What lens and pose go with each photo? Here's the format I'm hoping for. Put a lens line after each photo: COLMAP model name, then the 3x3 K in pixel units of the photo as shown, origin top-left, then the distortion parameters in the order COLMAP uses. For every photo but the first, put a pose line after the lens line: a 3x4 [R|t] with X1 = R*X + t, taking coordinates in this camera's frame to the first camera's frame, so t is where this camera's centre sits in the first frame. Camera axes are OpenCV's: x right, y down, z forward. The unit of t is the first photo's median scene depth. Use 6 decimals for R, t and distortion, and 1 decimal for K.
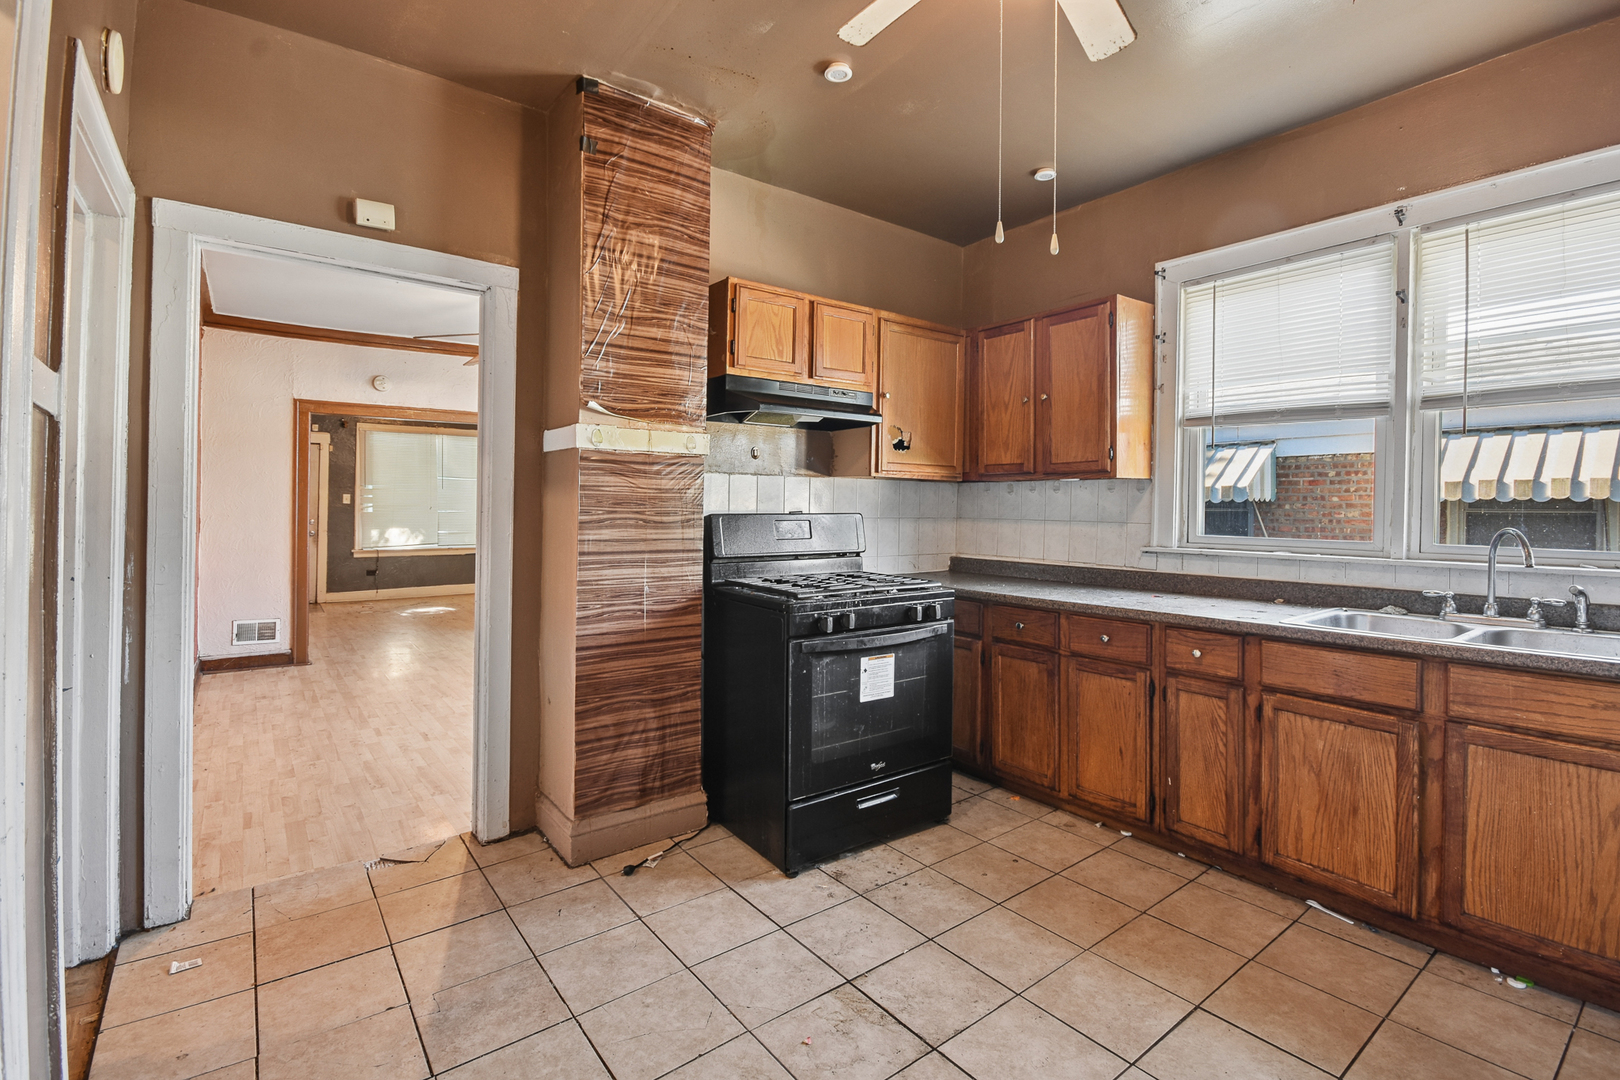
lens RADIAL K [[727.7, 0, 815.8], [0, 727.7, 508.3], [0, 0, 1]] dist [-0.013179, -0.002046]
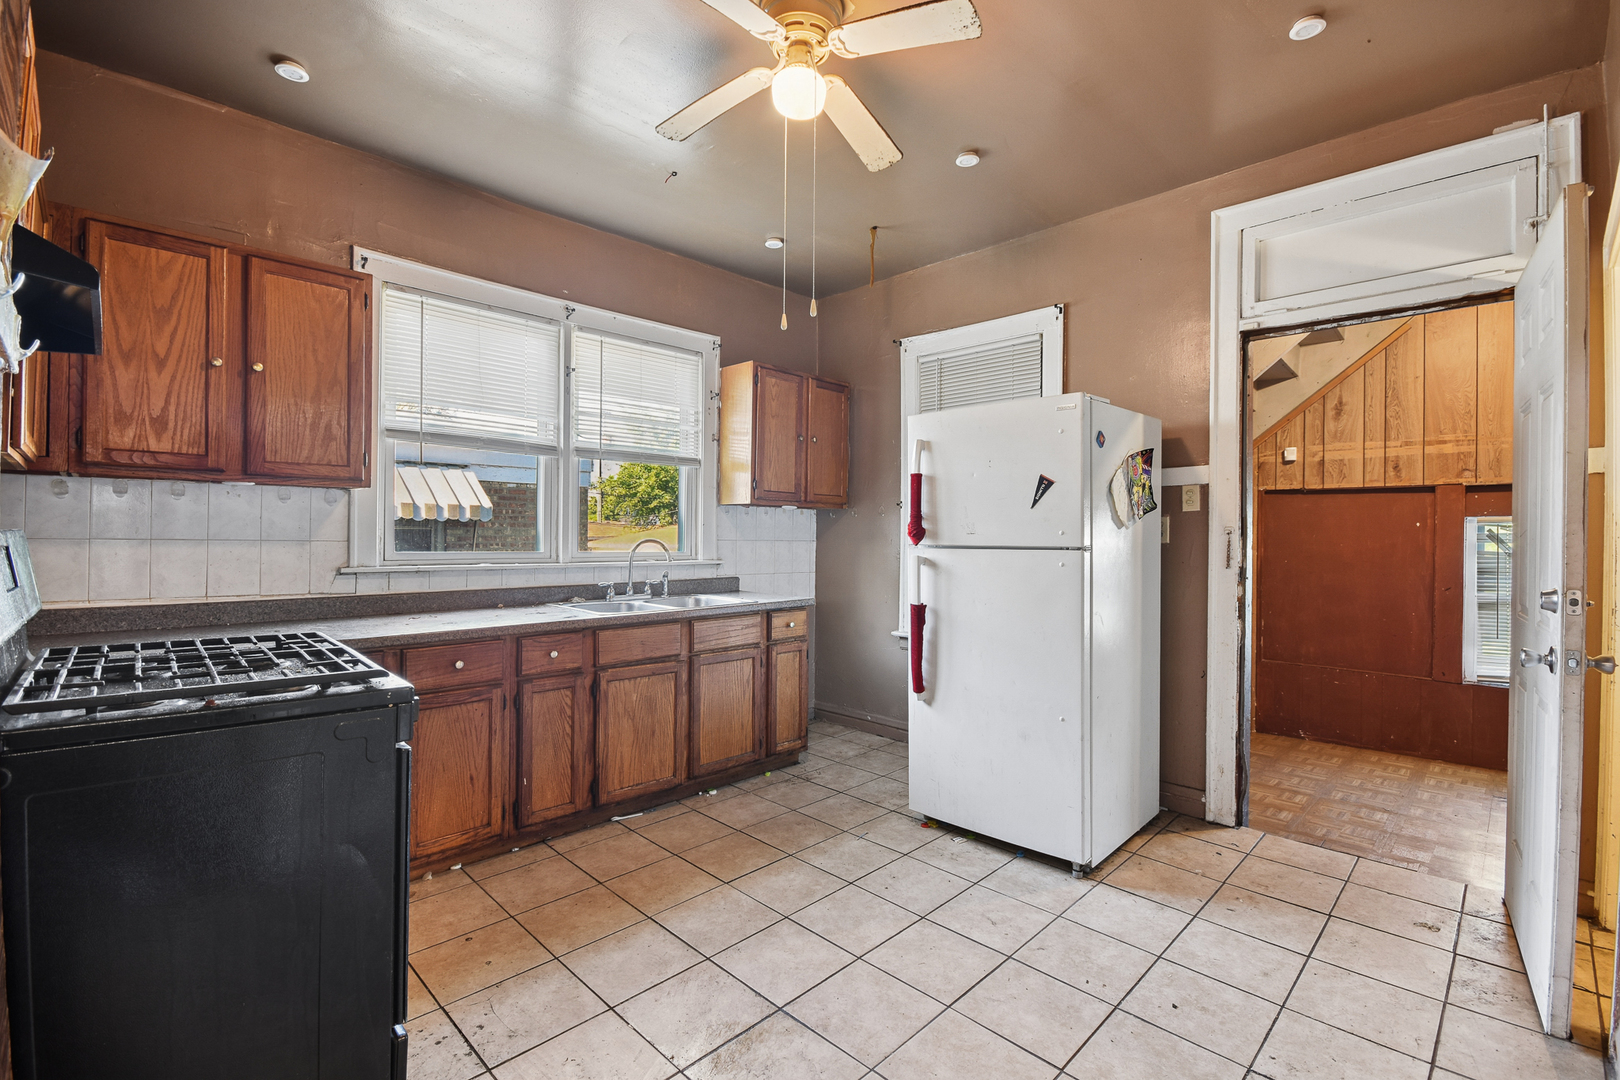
lens RADIAL K [[727.7, 0, 812.6], [0, 727.7, 534.4], [0, 0, 1]] dist [-0.013179, -0.002046]
pose [[-0.133563, -0.008592, 0.991003, -0.655784], [-0.010666, 0.999917, 0.007231, 0.000757], [-0.990983, -0.009605, -0.133643, 0.762951]]
